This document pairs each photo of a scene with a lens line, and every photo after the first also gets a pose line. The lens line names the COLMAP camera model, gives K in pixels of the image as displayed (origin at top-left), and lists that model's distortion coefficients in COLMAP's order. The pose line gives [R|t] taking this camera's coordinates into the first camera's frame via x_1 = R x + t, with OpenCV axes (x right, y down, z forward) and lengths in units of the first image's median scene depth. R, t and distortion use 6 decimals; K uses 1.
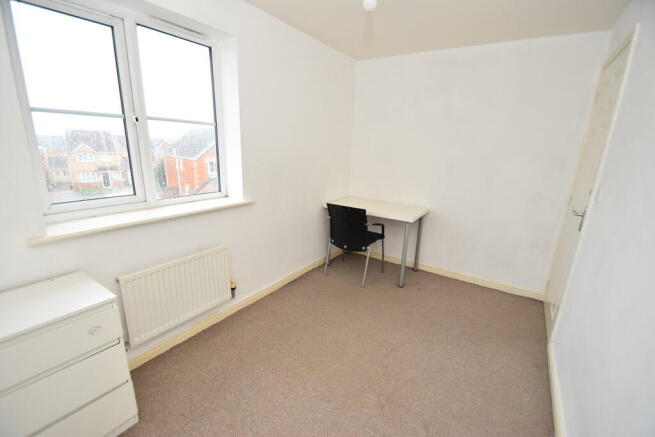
lens RADIAL K [[289.2, 0, 327.5], [0, 289.2, 219.2], [0, 0, 1]] dist [-0.001397, -0.000253]
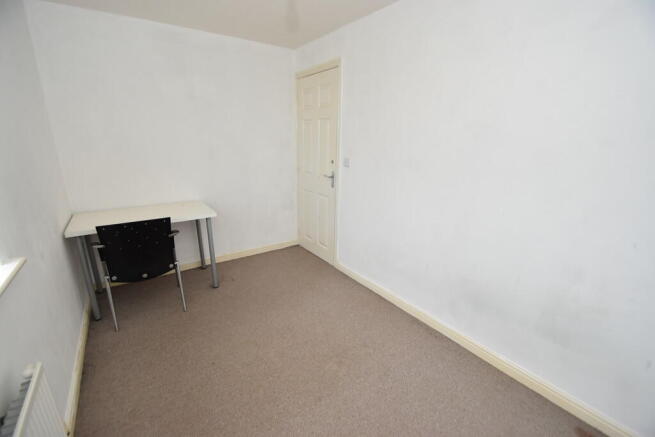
lens RADIAL K [[289.2, 0, 326.8], [0, 289.2, 218.5], [0, 0, 1]] dist [-0.001397, -0.000253]
pose [[0.374529, -0.283931, 0.882673, -0.413005], [0.236376, 0.949745, 0.205209, -0.092523], [-0.896579, 0.131786, 0.422822, 0.288734]]
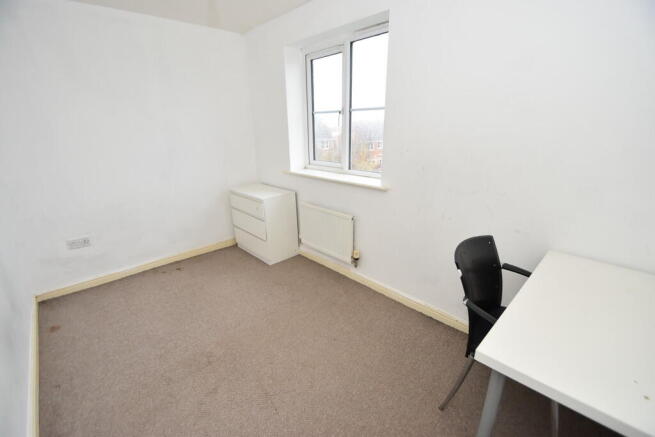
lens RADIAL K [[289.2, 0, 328.0], [0, 289.2, 222.5], [0, 0, 1]] dist [-0.001397, -0.000253]
pose [[-0.222207, 0.282115, -0.933292, 0.600068], [-0.240772, 0.911700, 0.332914, -0.201345], [0.944803, 0.298686, -0.134661, 0.862021]]
